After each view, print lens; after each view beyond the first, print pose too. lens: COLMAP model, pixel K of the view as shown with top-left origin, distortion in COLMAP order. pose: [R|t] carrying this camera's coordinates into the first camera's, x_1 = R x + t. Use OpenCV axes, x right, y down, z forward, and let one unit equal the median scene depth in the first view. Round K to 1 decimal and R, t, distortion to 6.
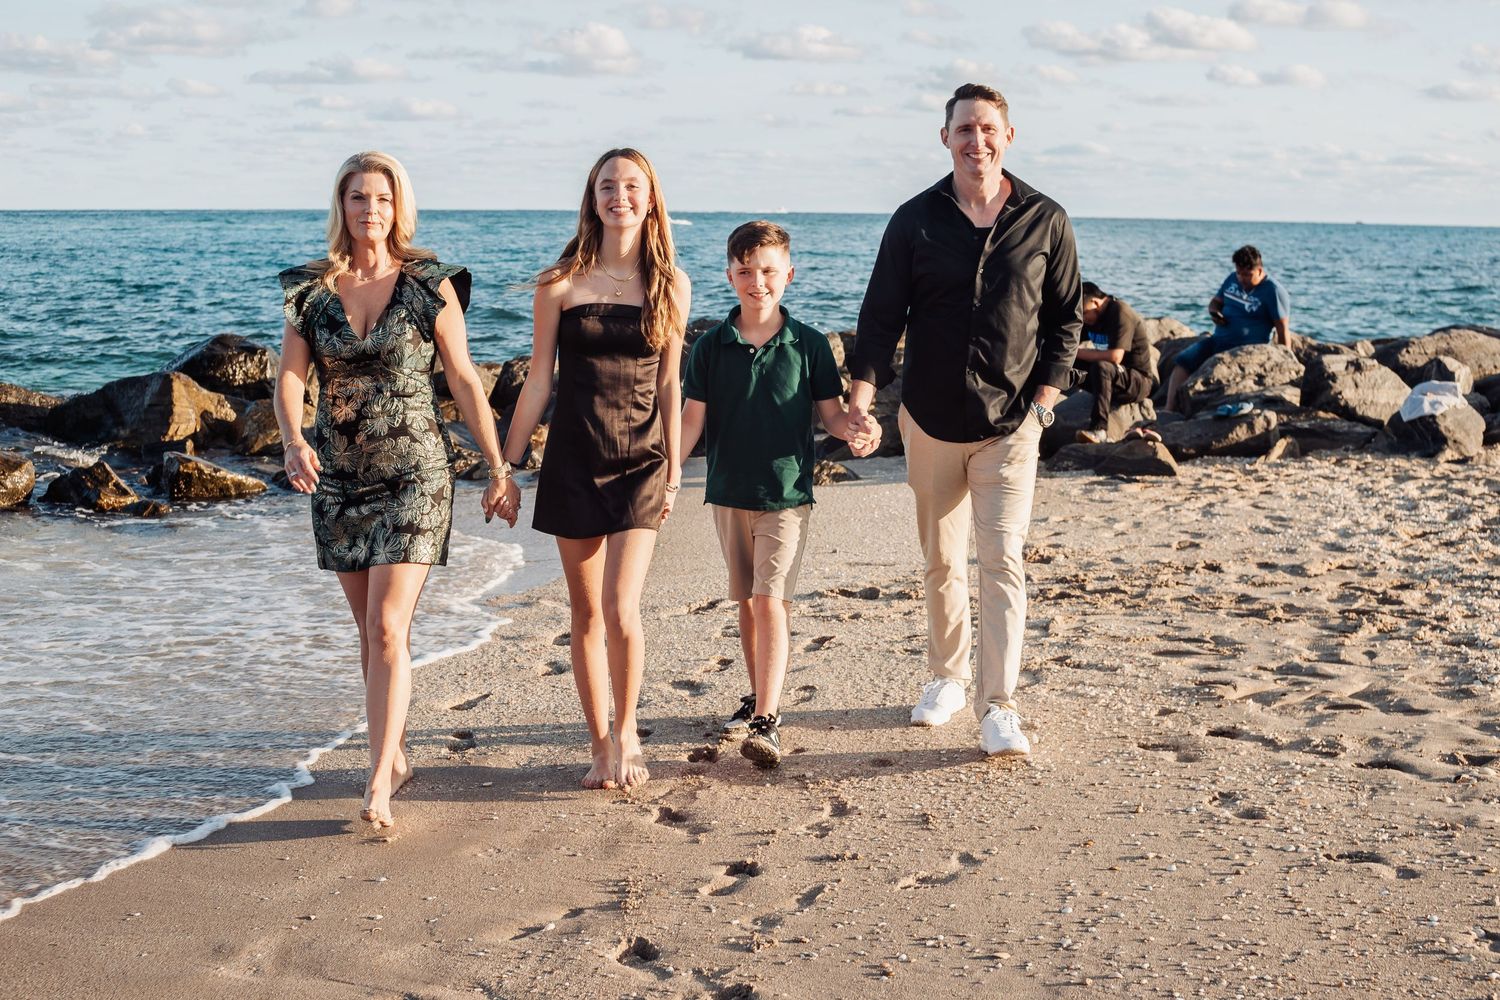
lens RADIAL K [[2172.8, 0, 727.5], [0, 2172.8, 551.5], [0, 0, 1]] dist [-0.165306, 0.000000]
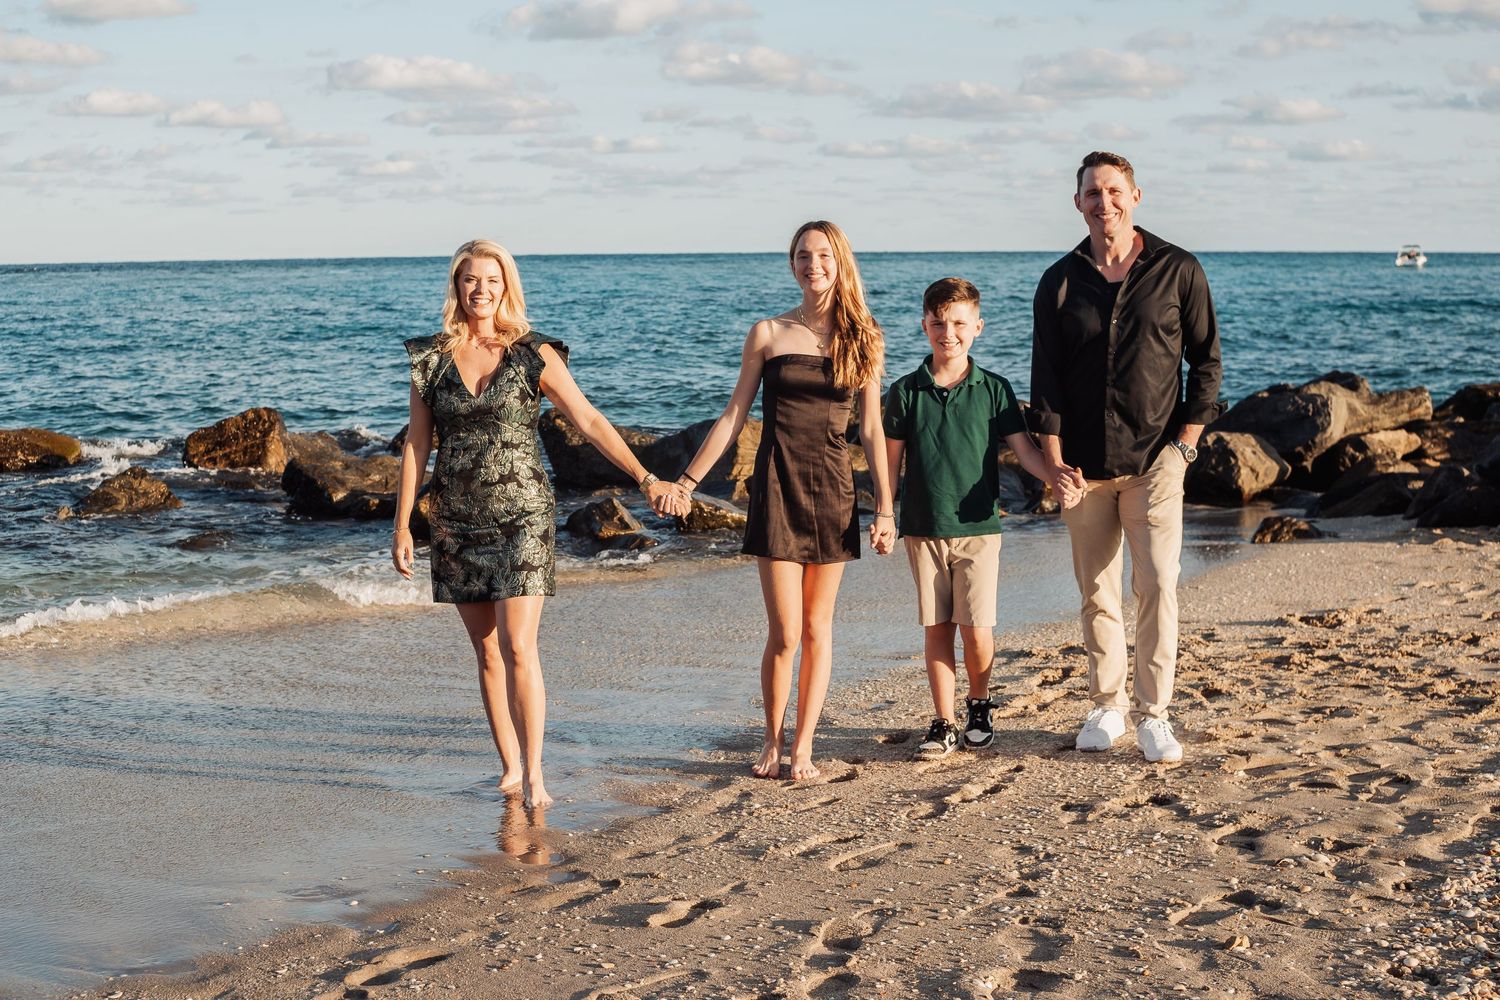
lens RADIAL K [[2172.8, 0, 747.9], [0, 2172.8, 515.3], [0, 0, 1]] dist [-0.165306, 0.000000]
pose [[0.915601, 0.028680, -0.401064, 0.217998], [-0.042815, 0.998736, -0.026324, -0.006226], [0.399802, 0.041274, 0.915672, 0.005397]]
